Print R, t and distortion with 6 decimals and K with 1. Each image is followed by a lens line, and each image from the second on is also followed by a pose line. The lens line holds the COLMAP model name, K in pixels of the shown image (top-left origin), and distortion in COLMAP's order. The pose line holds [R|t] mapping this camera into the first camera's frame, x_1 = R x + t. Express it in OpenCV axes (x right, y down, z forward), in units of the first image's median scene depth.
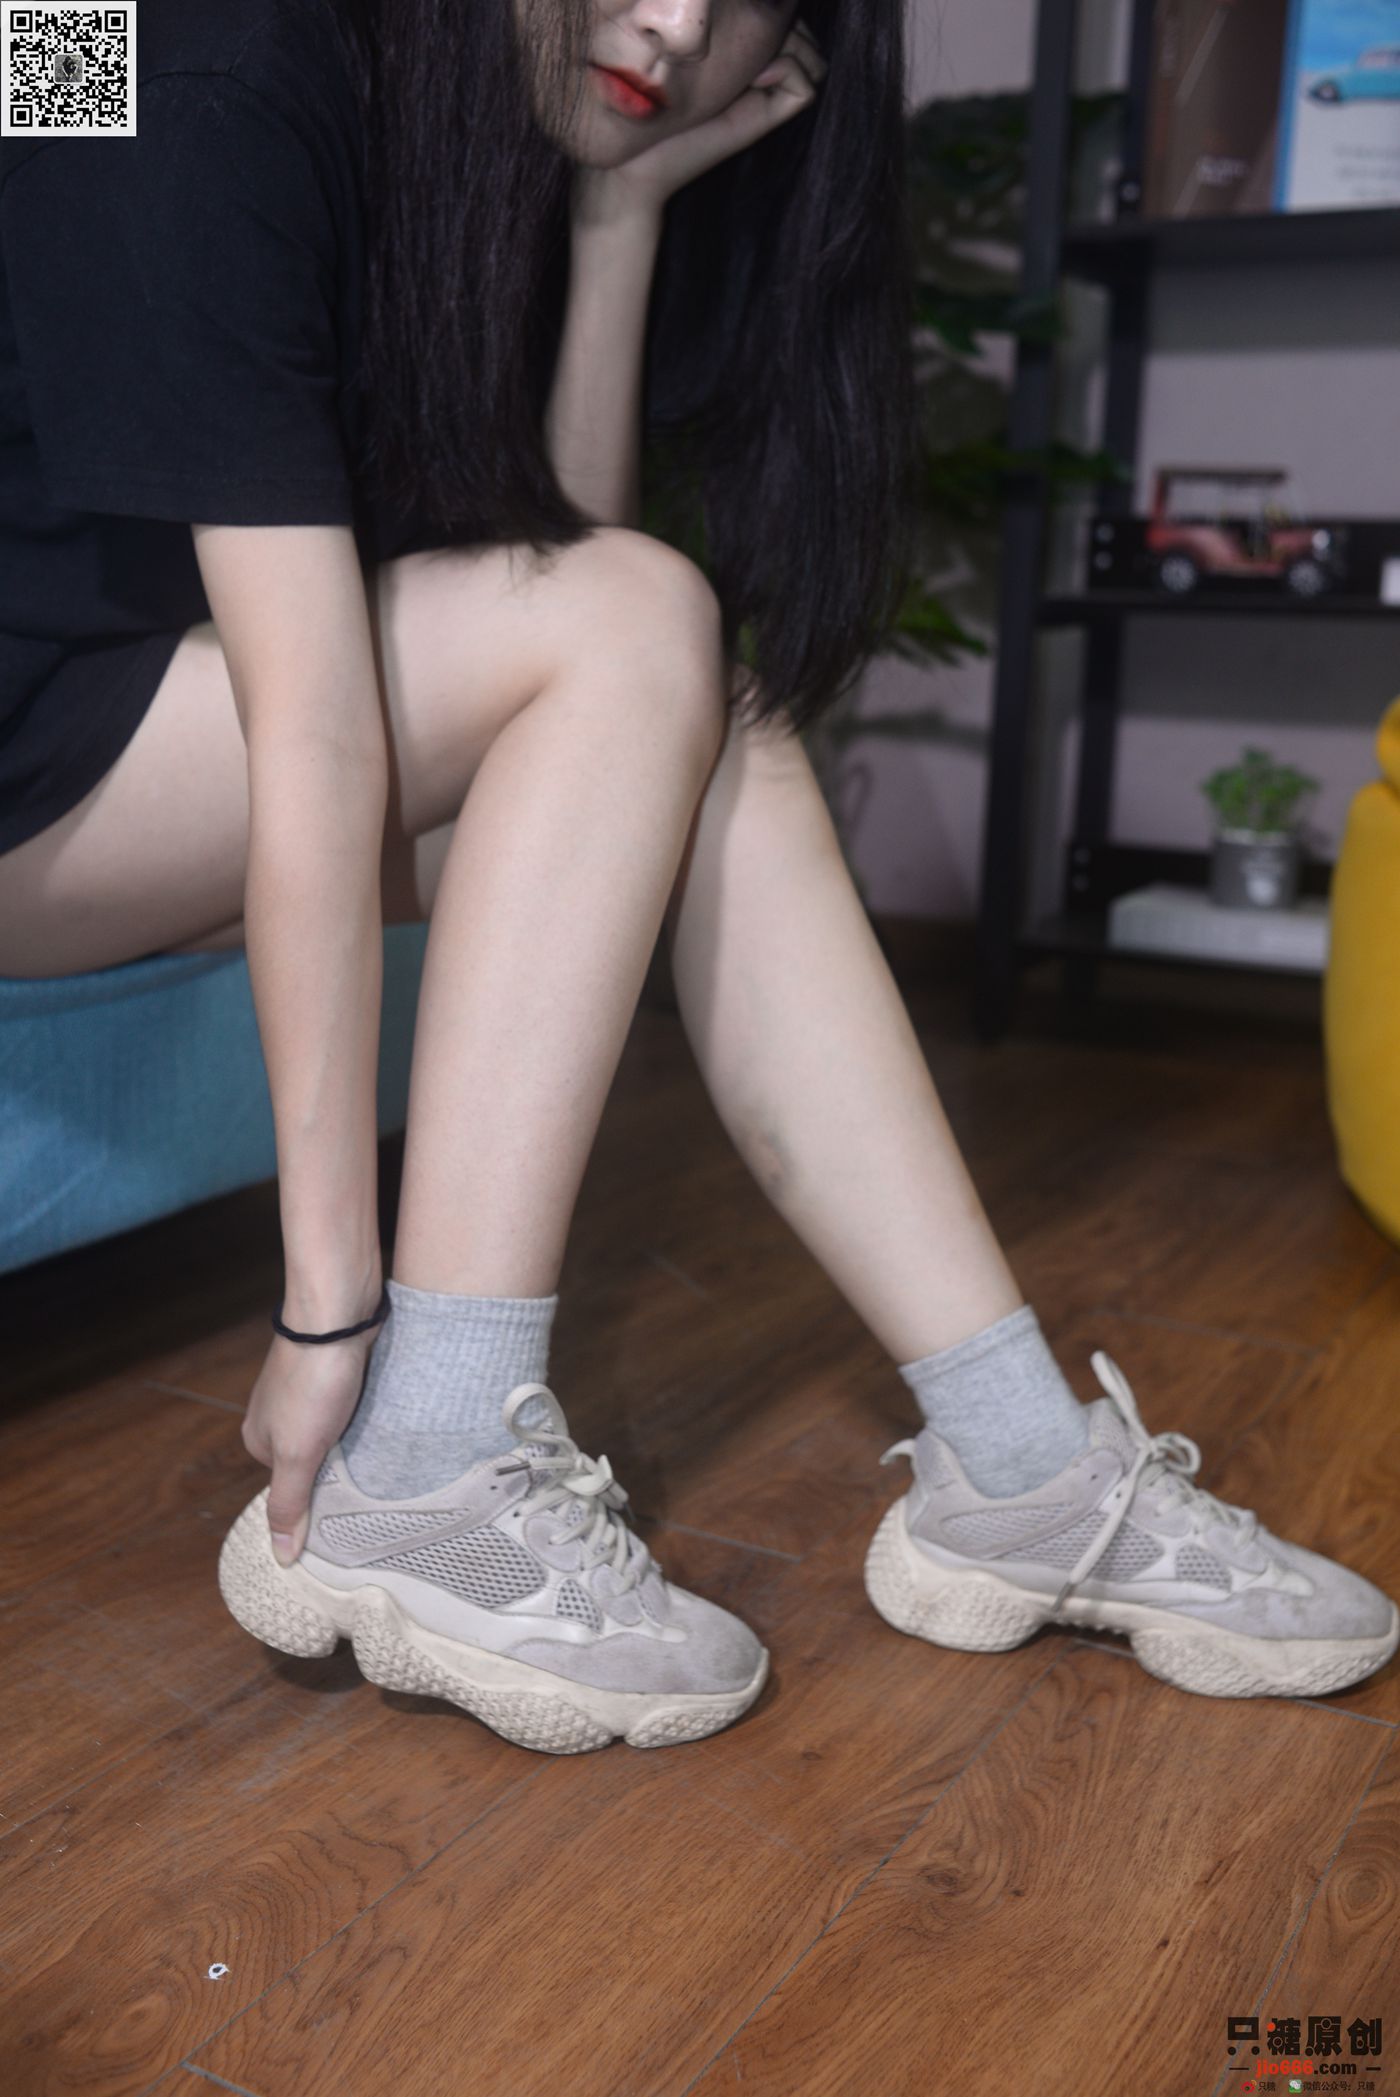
lens RADIAL K [[2195.1, 0, 717.3], [0, 2195.1, 1058.4], [0, 0, 1]] dist [0.009468, 0.000000]
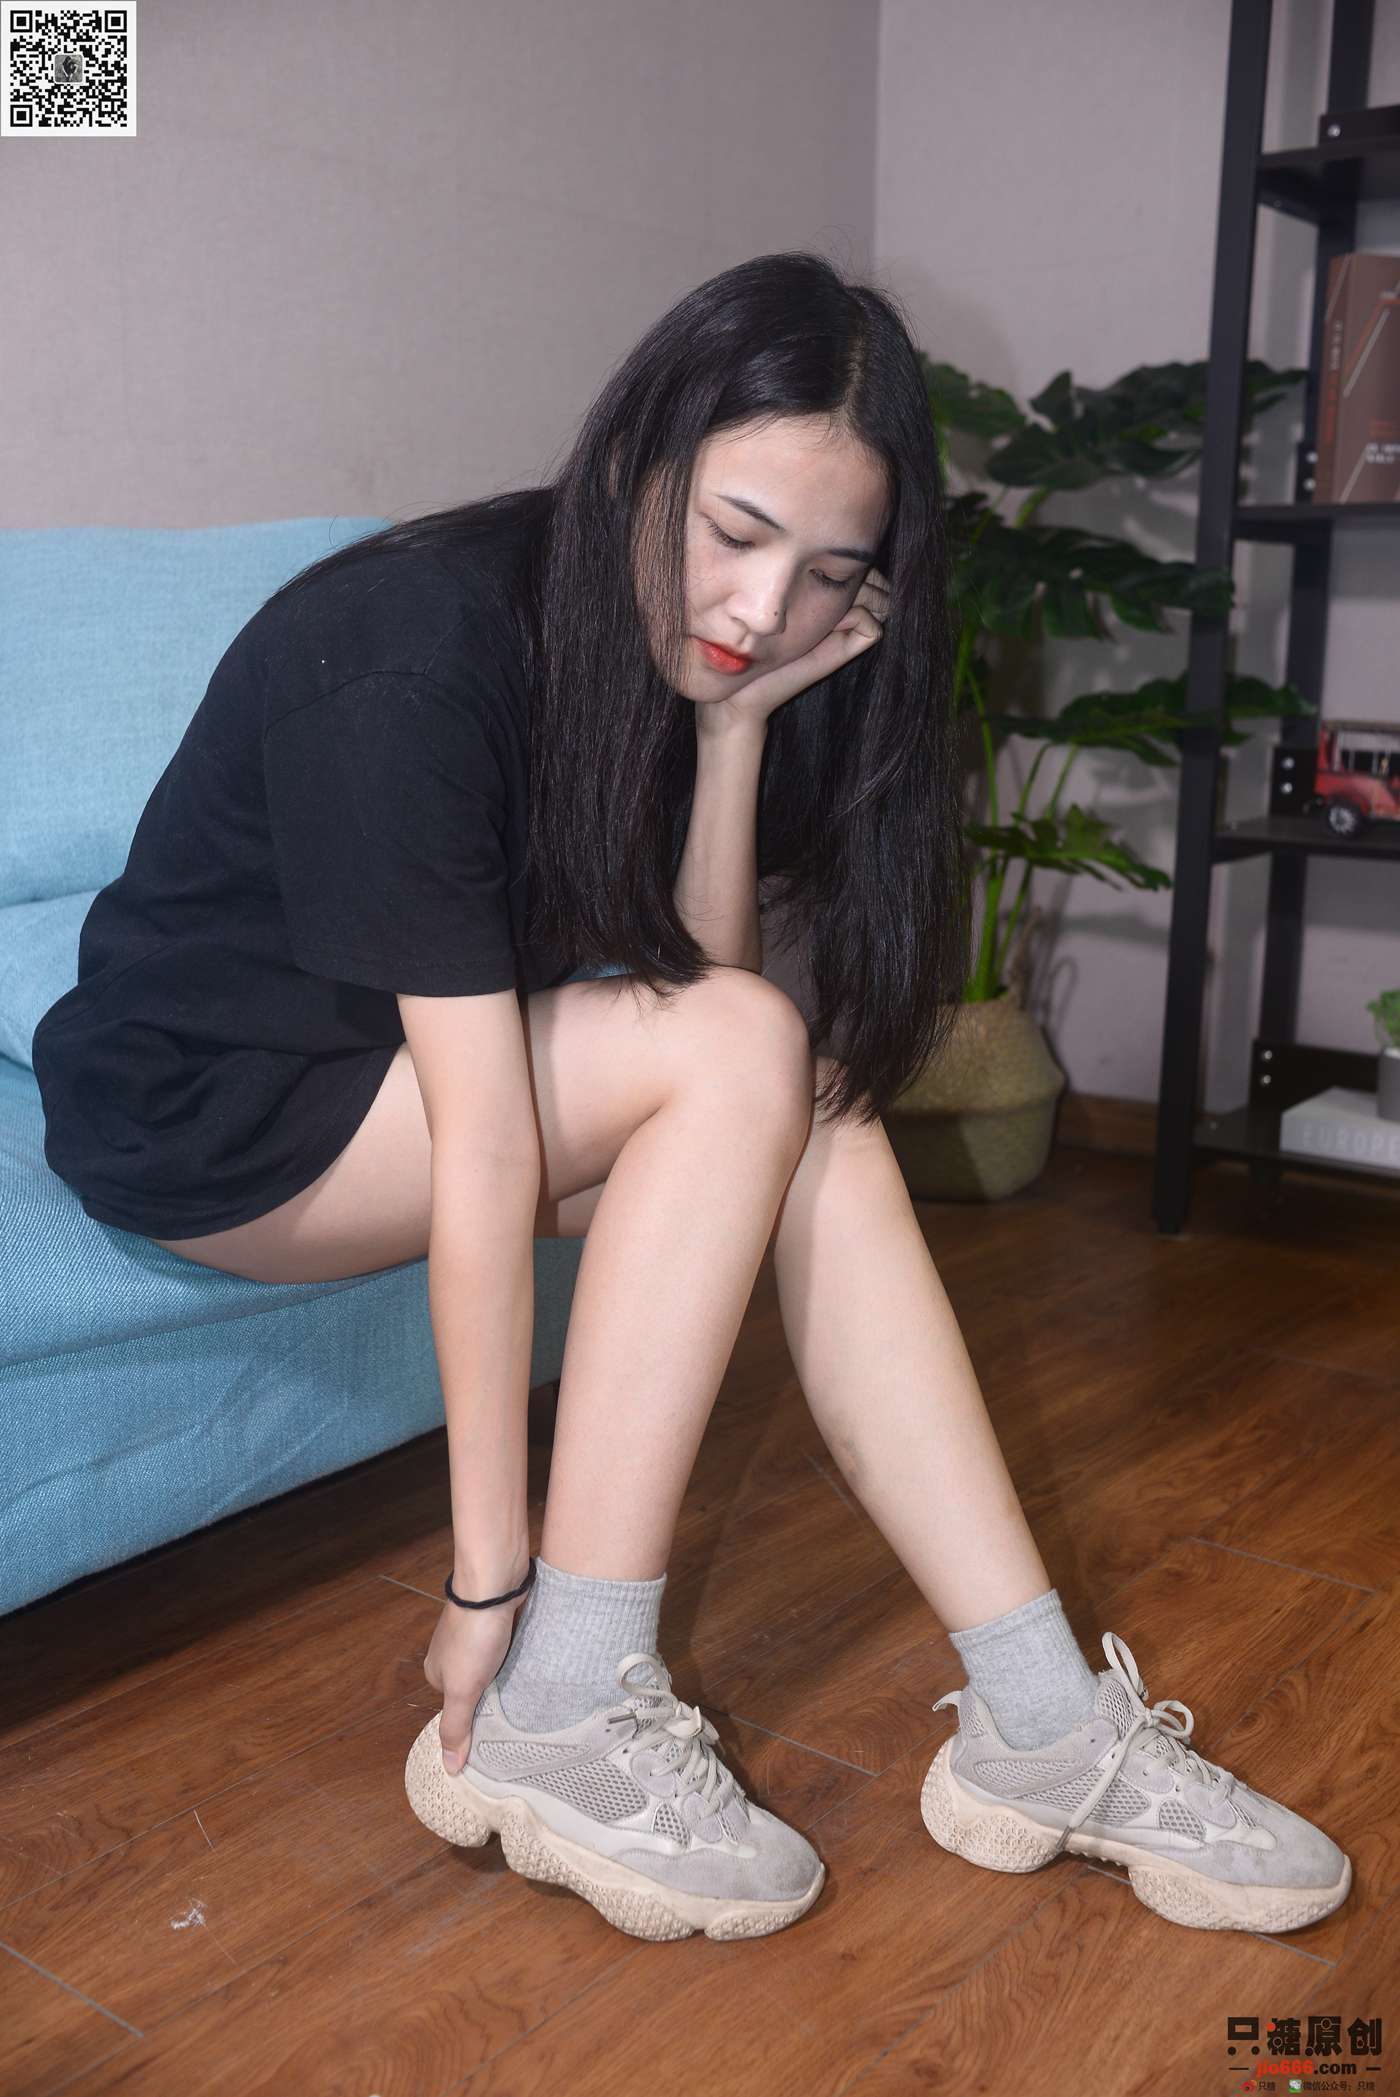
lens RADIAL K [[2195.1, 0, 711.2], [0, 2195.1, 1040.5], [0, 0, 1]] dist [0.009468, 0.000000]
pose [[0.989016, 0.016387, -0.146899, 0.142116], [-0.019923, 0.999545, -0.022631, -0.181922], [0.146461, 0.025309, 0.988893, -0.283649]]
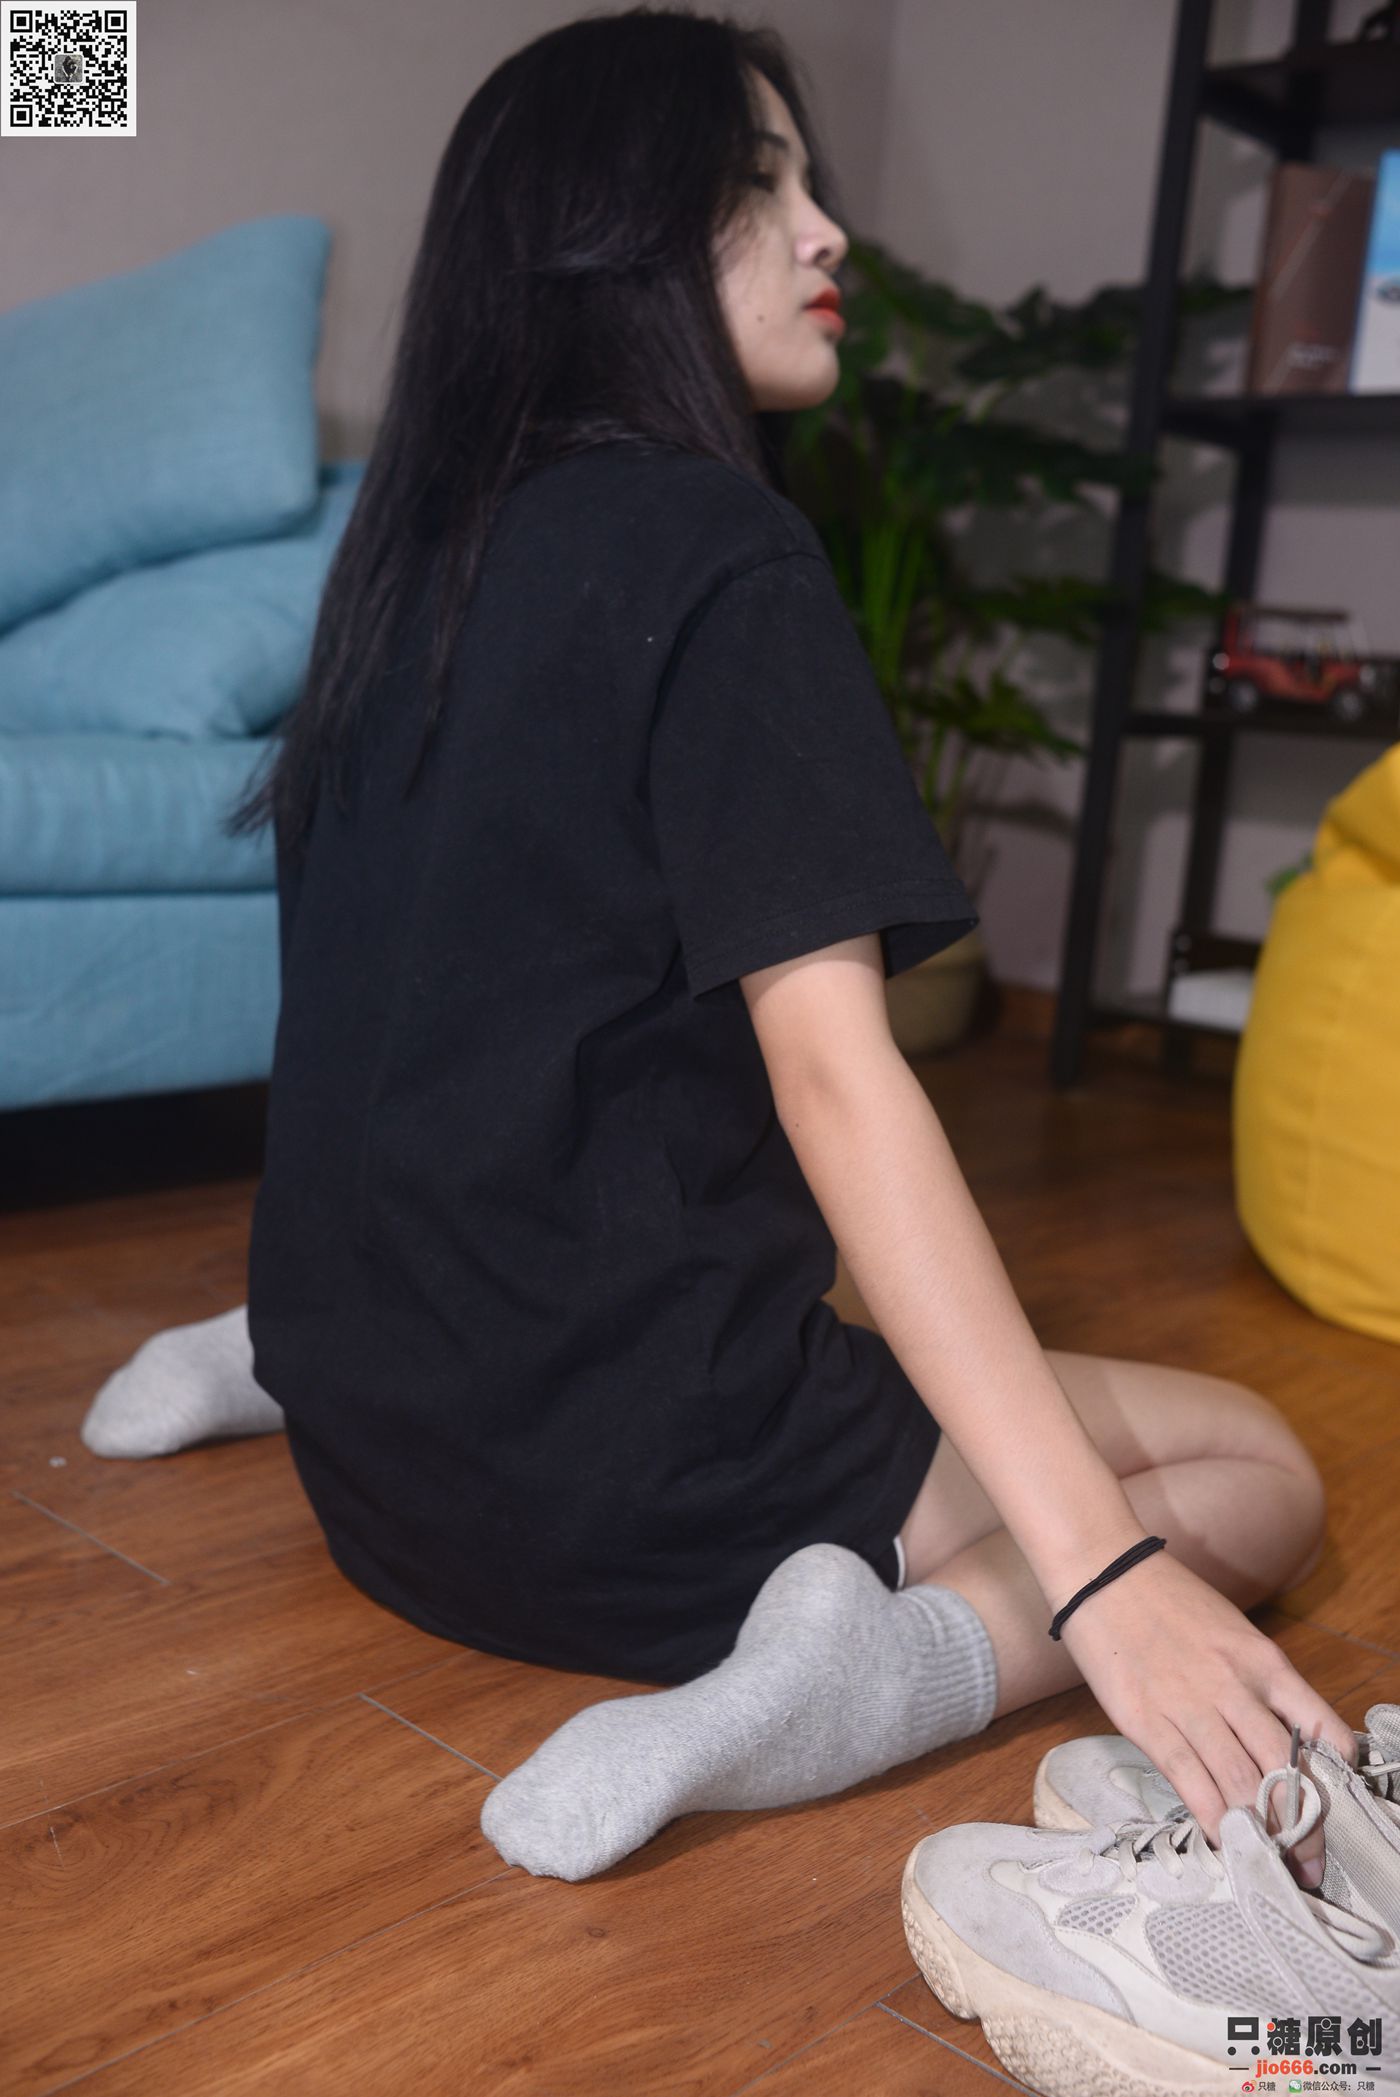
lens RADIAL K [[2213.1, 0, 704.3], [0, 2213.1, 1047.9], [0, 0, 1]] dist [0.021092, 0.000000]
pose [[0.973314, 0.093830, -0.209417, 0.450789], [-0.106353, 0.993104, -0.049339, 0.117791], [0.203343, 0.070295, 0.976581, -0.423817]]
